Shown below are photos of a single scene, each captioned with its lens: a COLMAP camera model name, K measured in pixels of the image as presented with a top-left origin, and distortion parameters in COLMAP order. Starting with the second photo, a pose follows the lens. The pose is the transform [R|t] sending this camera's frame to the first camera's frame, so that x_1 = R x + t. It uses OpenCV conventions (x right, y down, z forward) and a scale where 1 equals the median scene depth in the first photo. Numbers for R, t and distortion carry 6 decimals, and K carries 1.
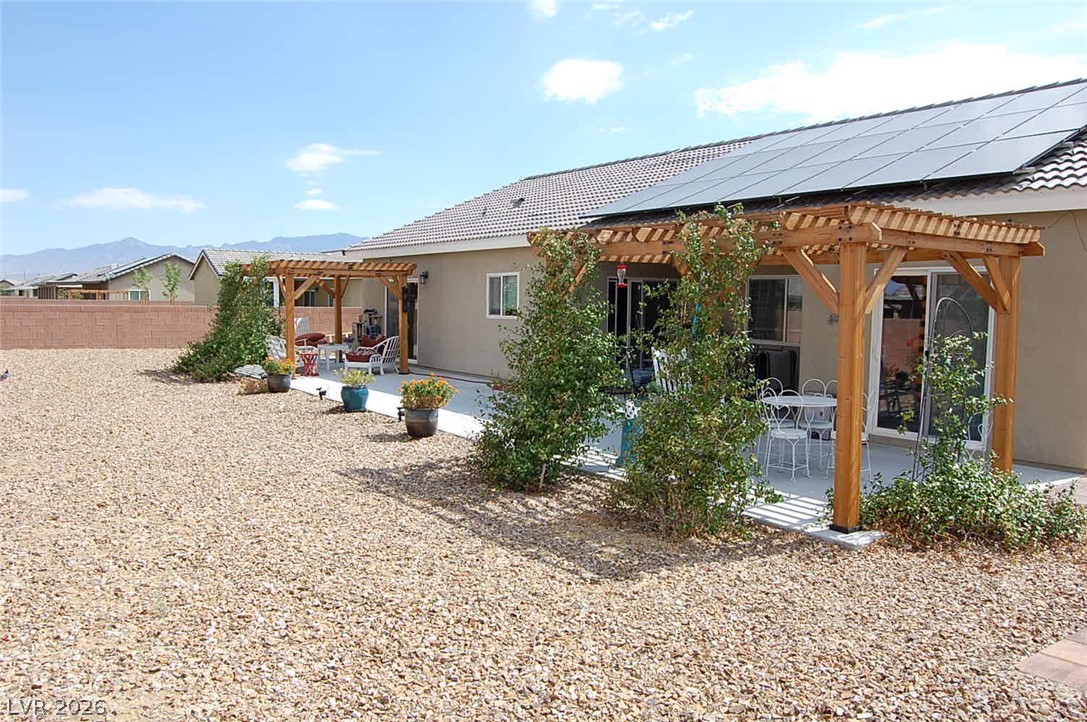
lens RADIAL K [[858.9, 0, 543.5], [0, 858.9, 361.0], [0, 0, 1]] dist [-0.097312, 0.035195]
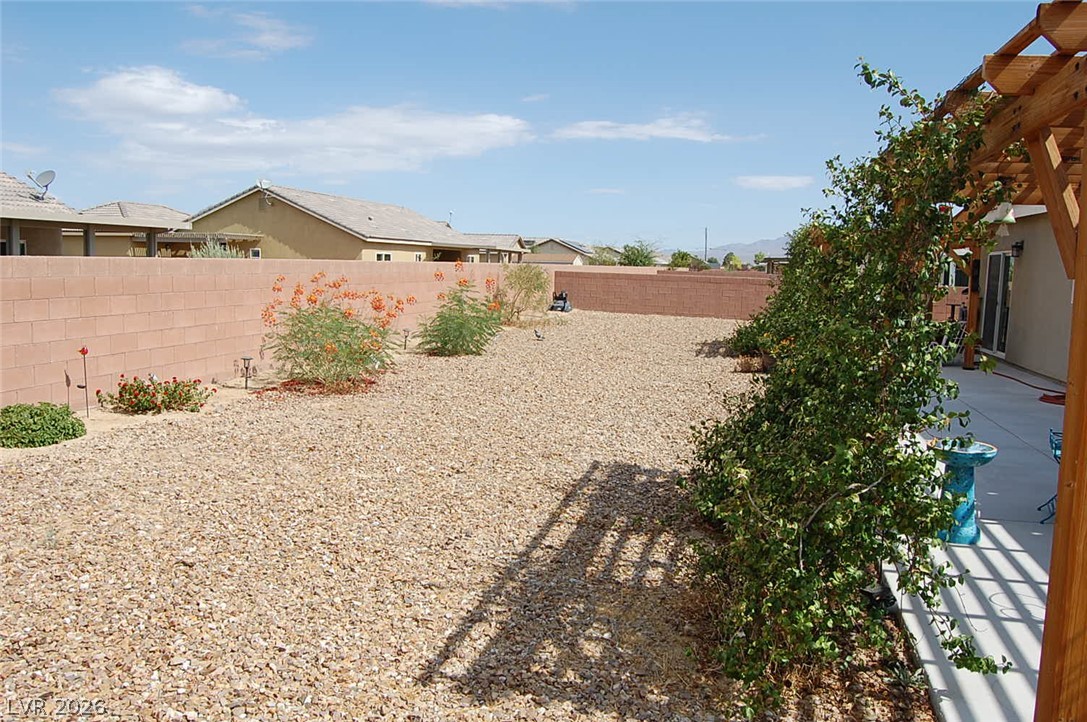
lens RADIAL K [[858.9, 0, 543.5], [0, 858.9, 361.0], [0, 0, 1]] dist [-0.097312, 0.035195]
pose [[0.654116, 0.088932, -0.751148, 0.450814], [-0.071801, 0.995880, 0.055382, -0.019256], [0.752979, 0.017707, 0.657806, 0.493449]]
